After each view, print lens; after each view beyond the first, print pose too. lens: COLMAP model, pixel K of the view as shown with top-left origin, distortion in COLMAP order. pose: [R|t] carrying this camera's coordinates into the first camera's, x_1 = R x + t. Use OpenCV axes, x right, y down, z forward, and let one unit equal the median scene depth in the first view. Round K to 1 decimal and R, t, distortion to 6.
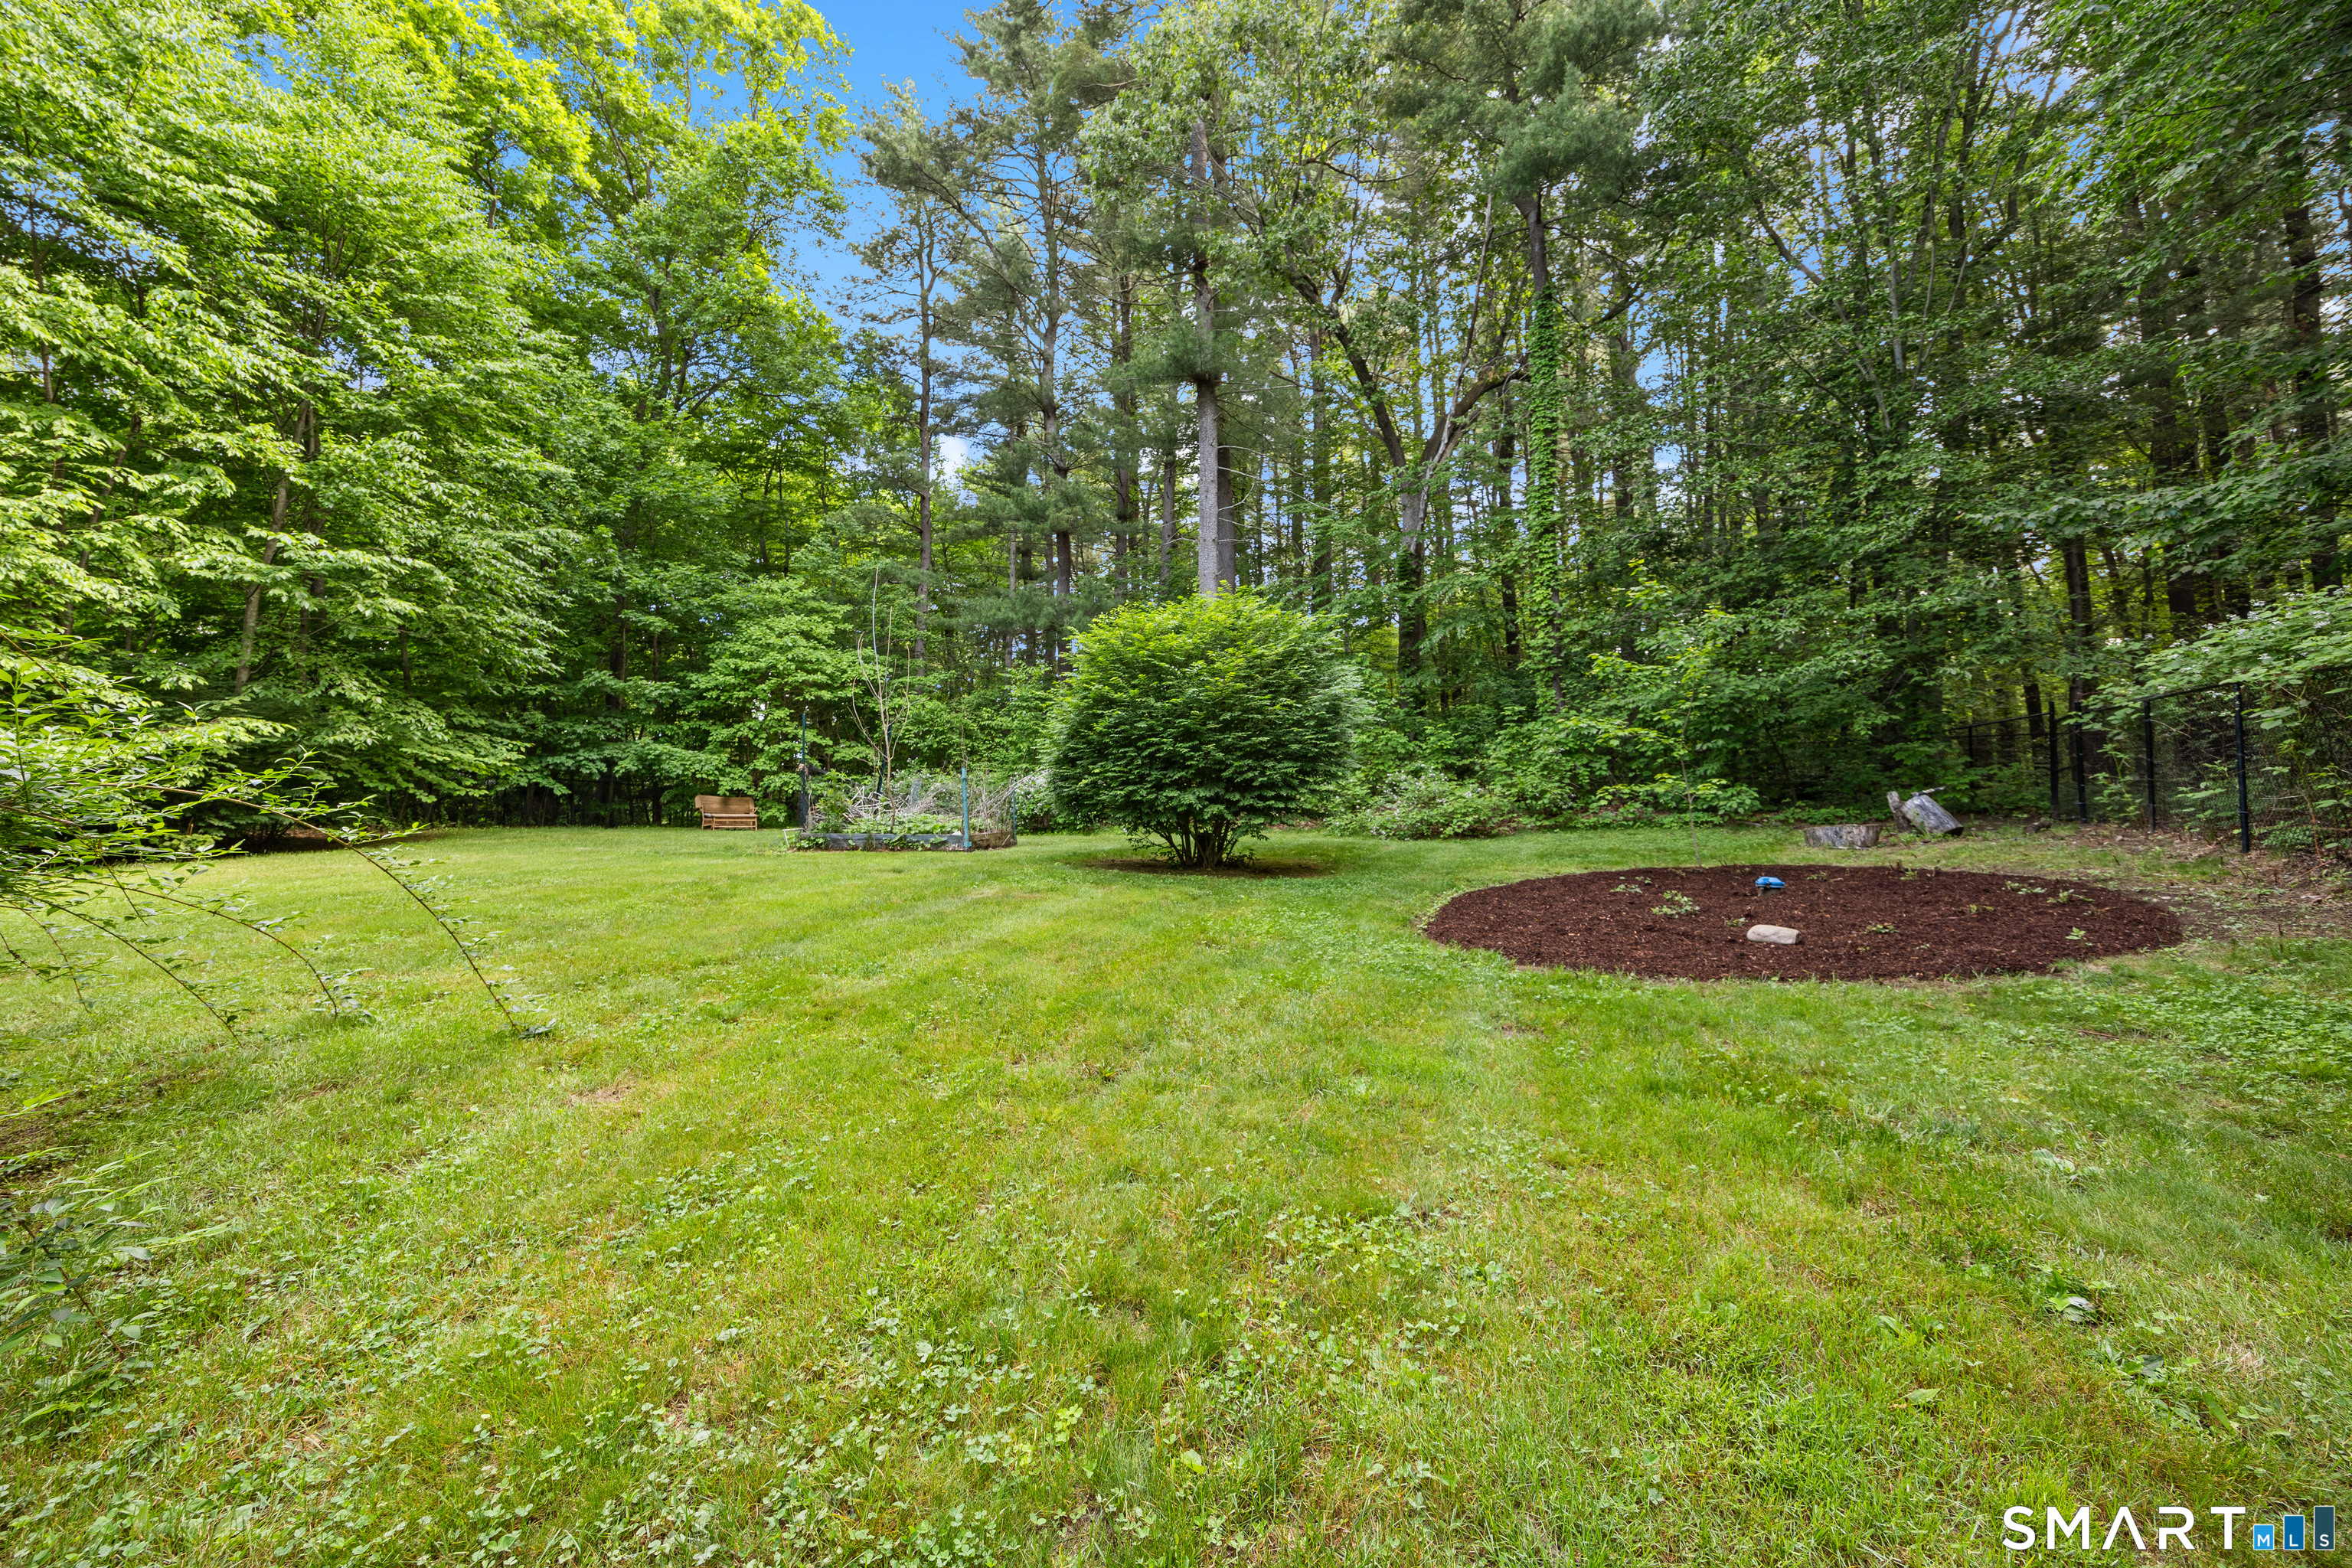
lens RADIAL K [[915.6, 0, 1176.2], [0, 915.6, 786.8], [0, 0, 1]] dist [0.000125, 0.000044]
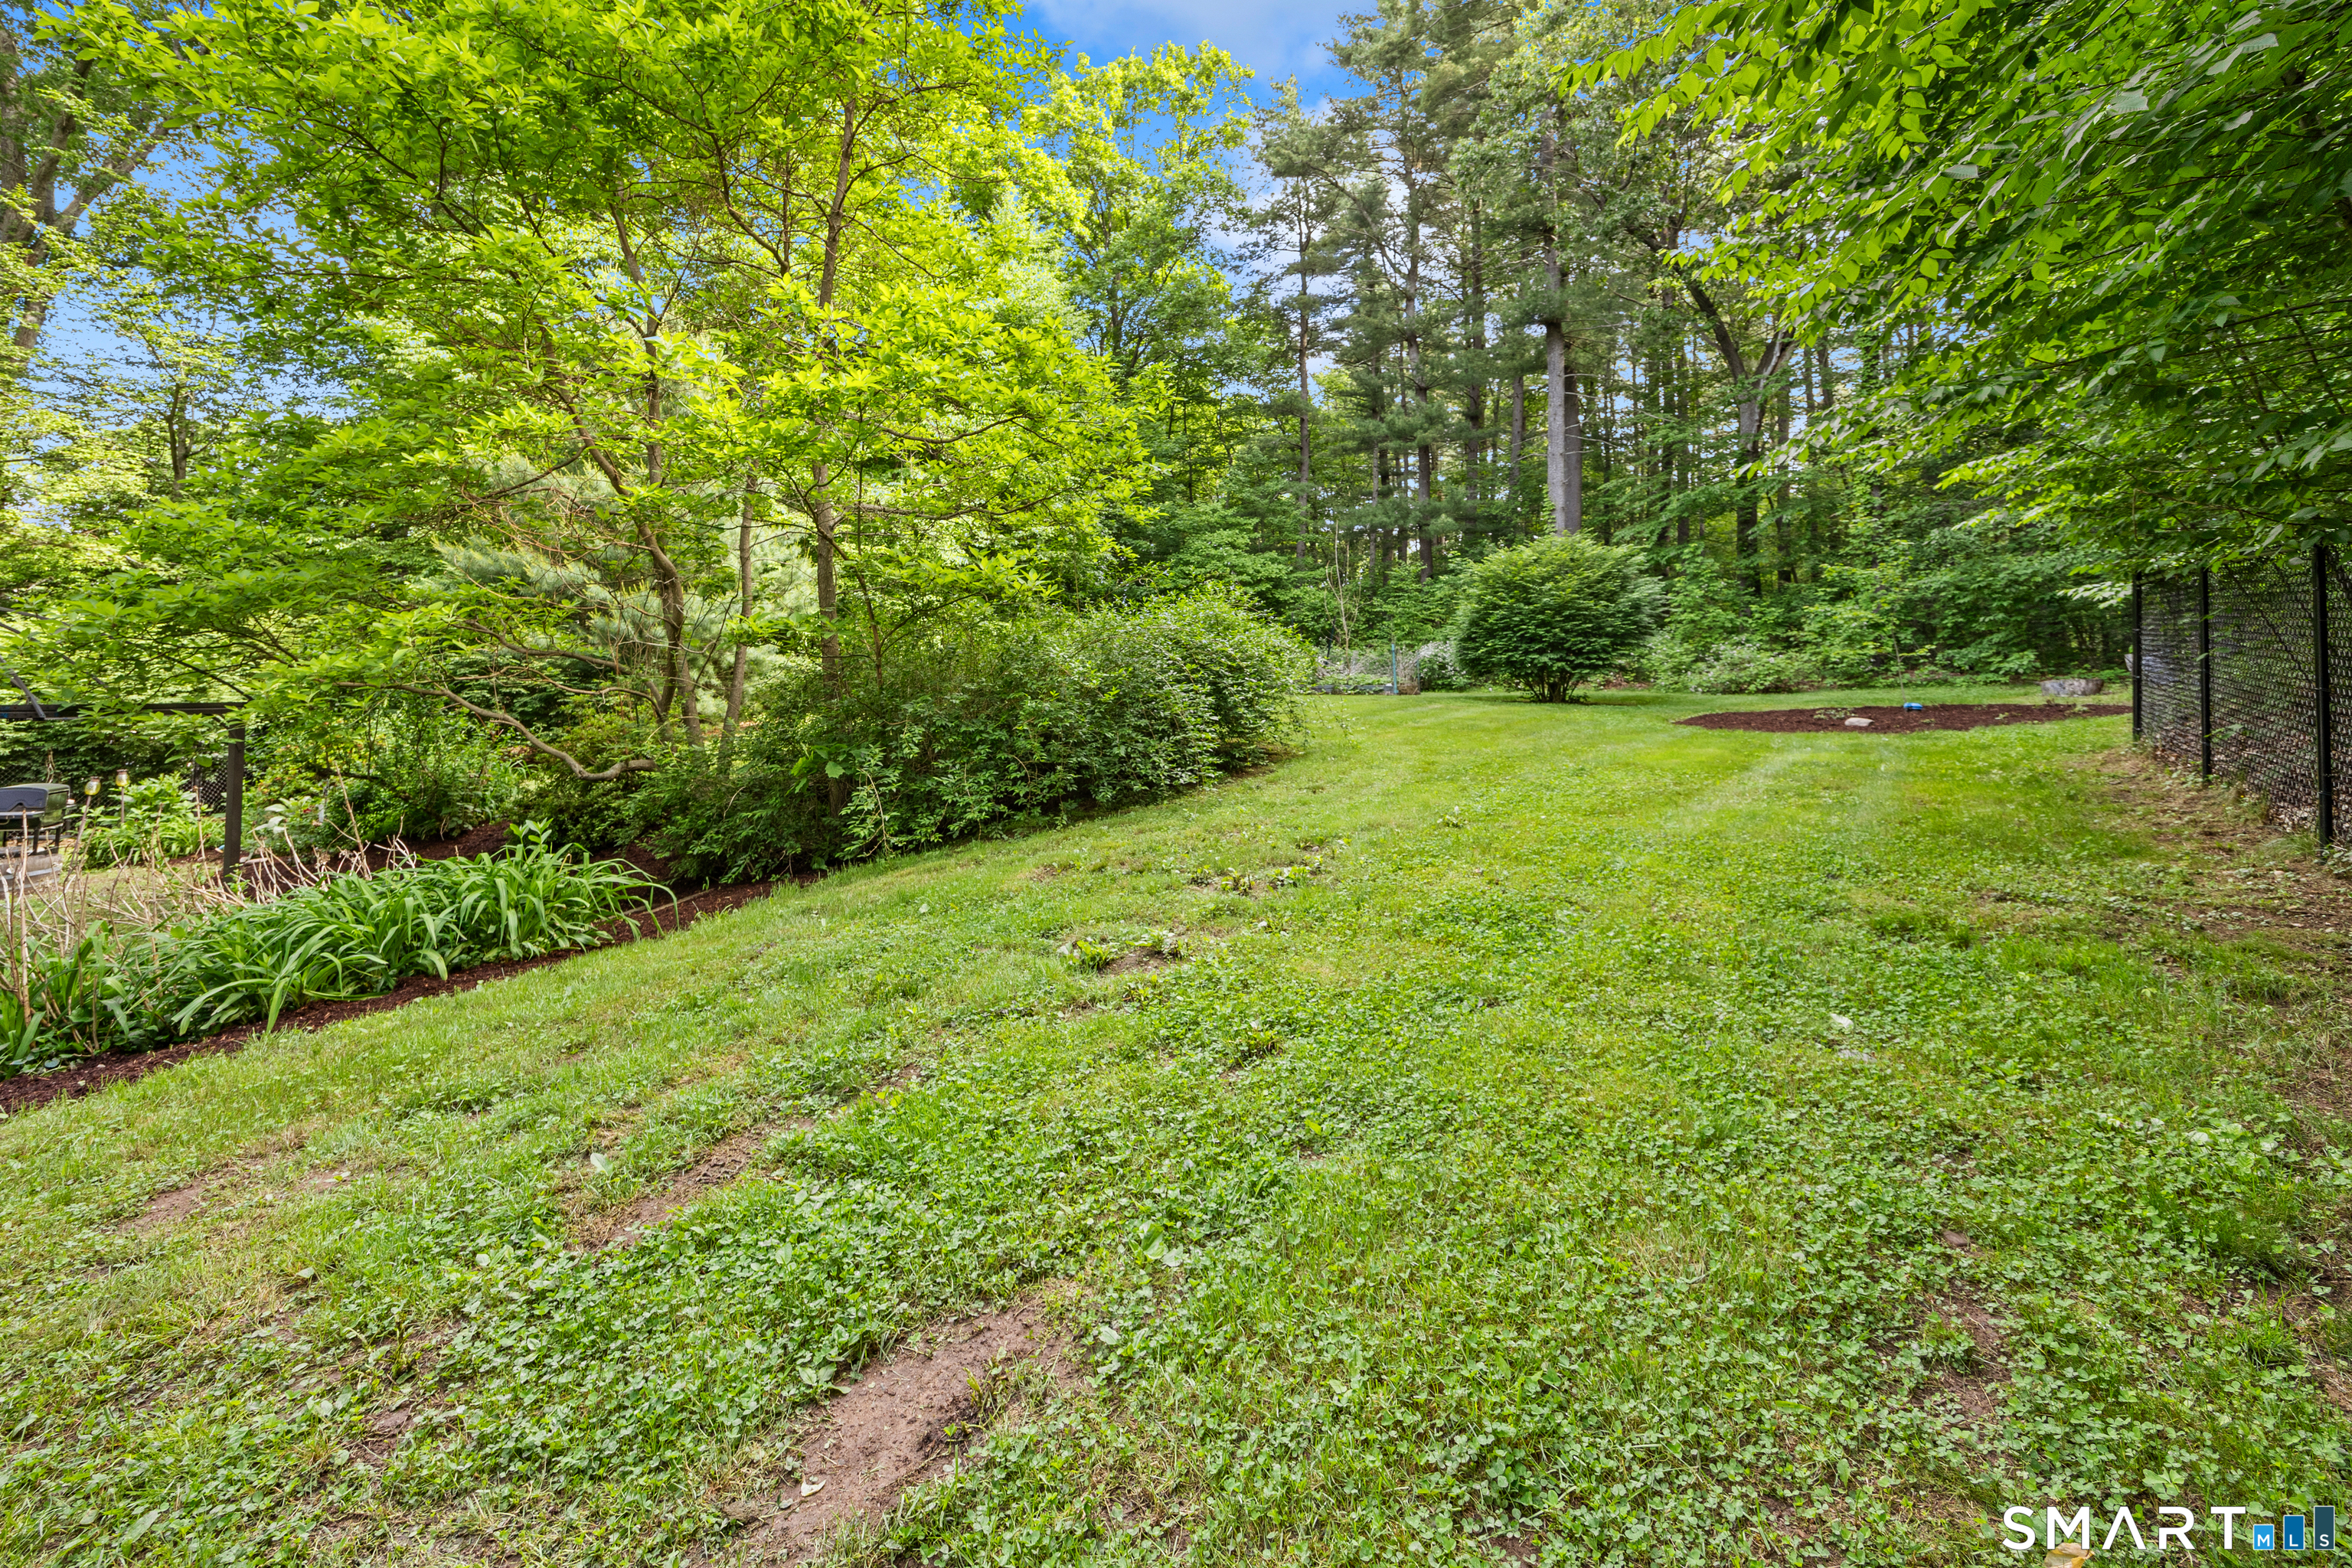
lens RADIAL K [[915.6, 0, 1198.0], [0, 915.6, 670.4], [0, 0, 1]] dist [0.000125, 0.000044]
pose [[0.942695, -0.002058, -0.333649, -0.013511], [0.005009, 0.999956, 0.007986, 0.008394], [0.333617, -0.009199, 0.942664, -0.463648]]
